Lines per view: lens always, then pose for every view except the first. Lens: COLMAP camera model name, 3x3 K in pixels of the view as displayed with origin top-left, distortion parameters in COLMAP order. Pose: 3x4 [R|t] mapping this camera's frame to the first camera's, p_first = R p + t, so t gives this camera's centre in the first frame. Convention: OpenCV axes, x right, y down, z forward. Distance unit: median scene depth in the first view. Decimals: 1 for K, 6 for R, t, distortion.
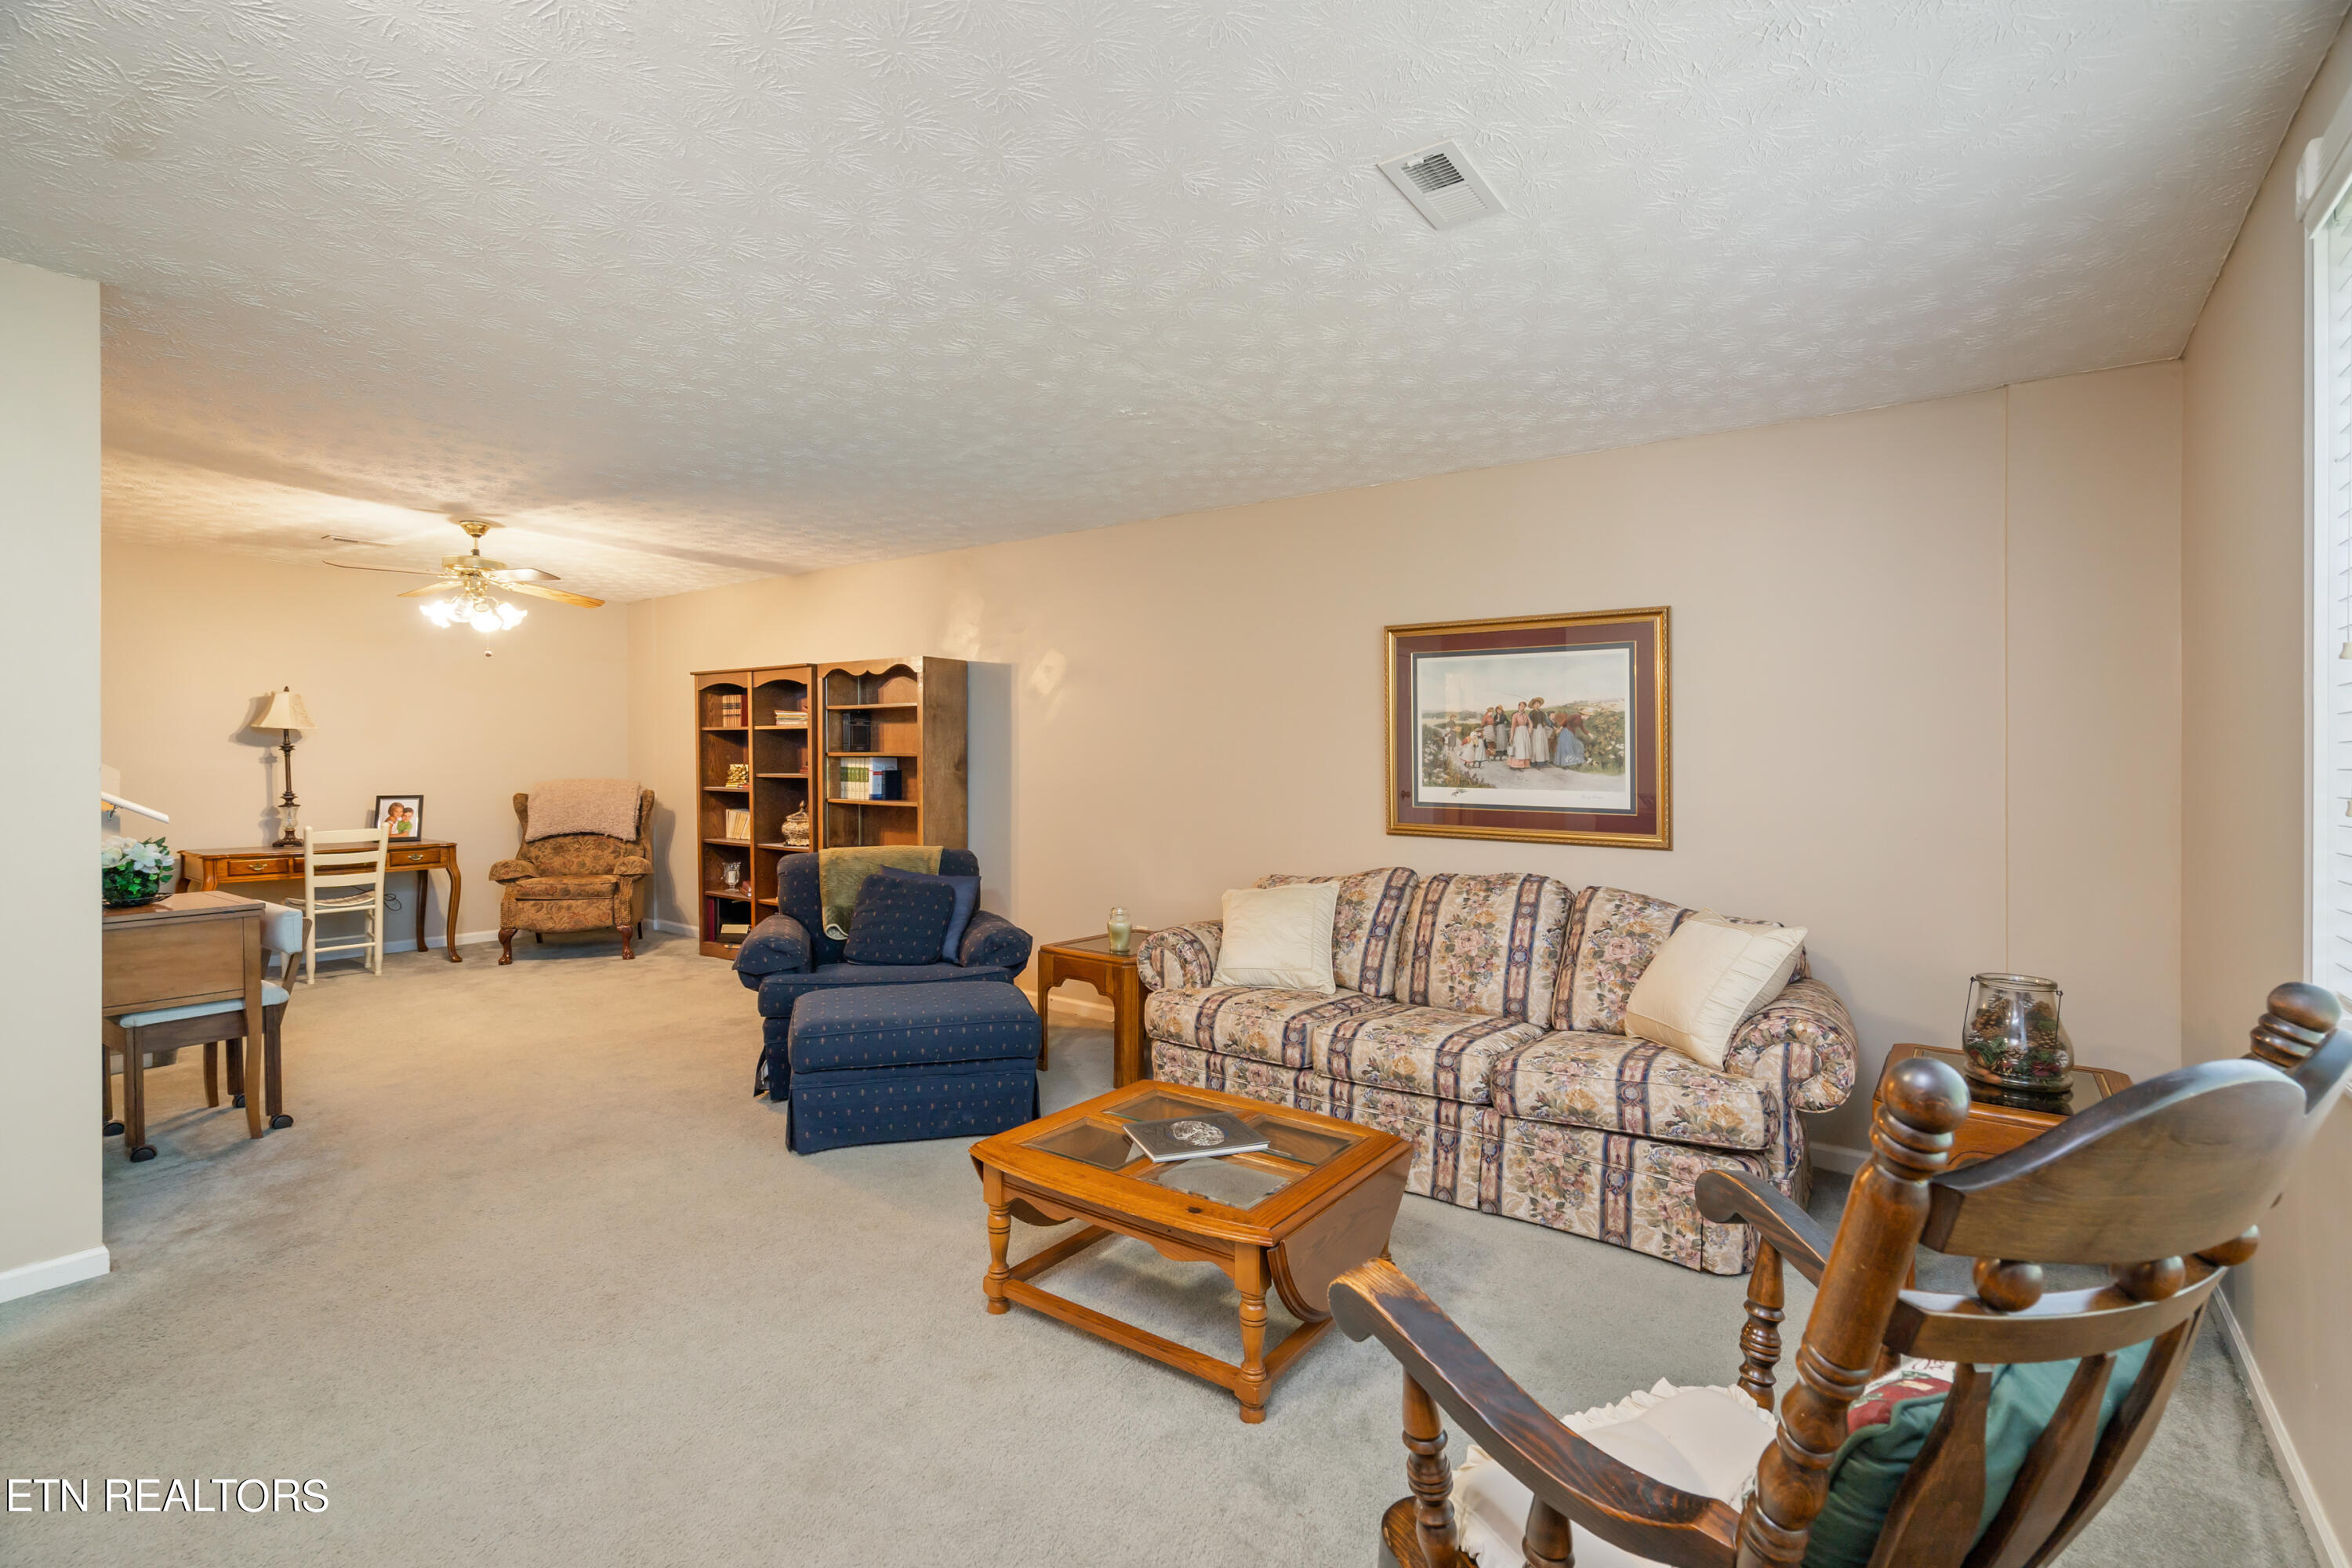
lens RADIAL K [[1072.7, 0, 1179.6], [0, 1072.7, 776.7], [0, 0, 1]] dist [0.003829, 0.000102]
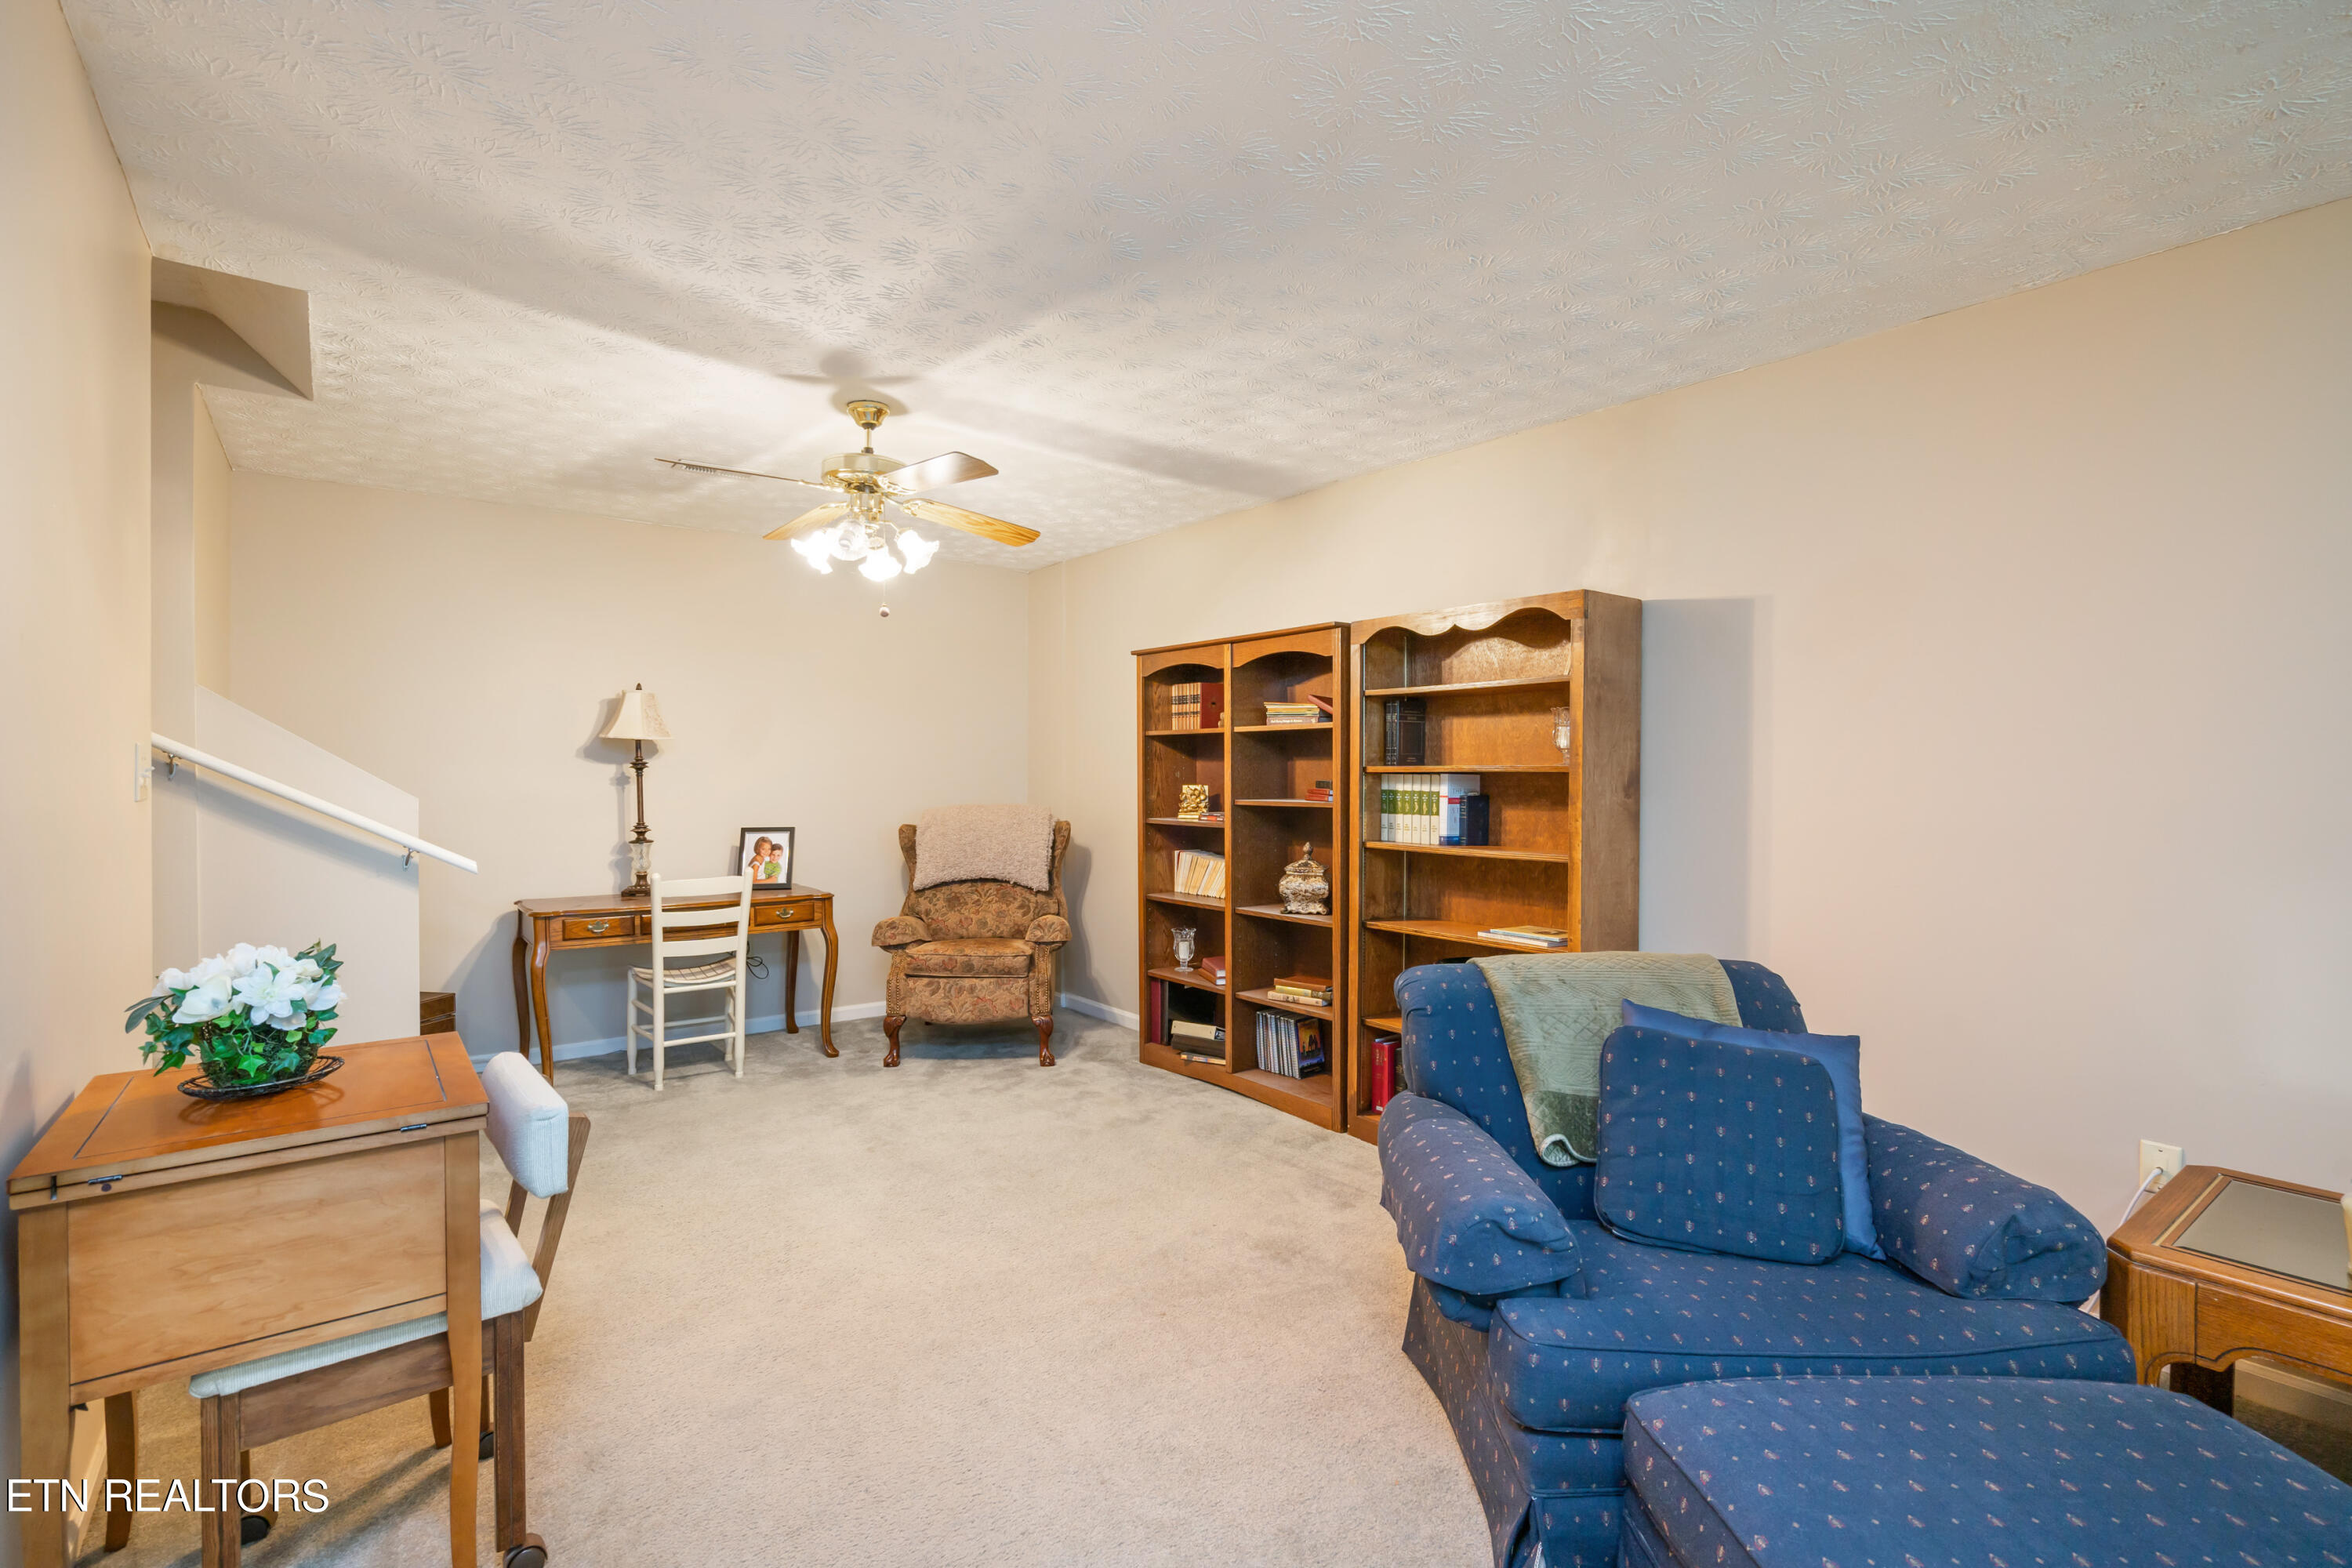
lens RADIAL K [[1073.2, 0, 1173.9], [0, 1073.2, 772.3], [0, 0, 1]] dist [-0.001352, 0.000282]
pose [[0.962413, -0.004929, -0.271545, -0.255129], [-0.000072, 0.999831, -0.018403, -0.007536], [0.271590, 0.017731, 0.962250, 0.364708]]
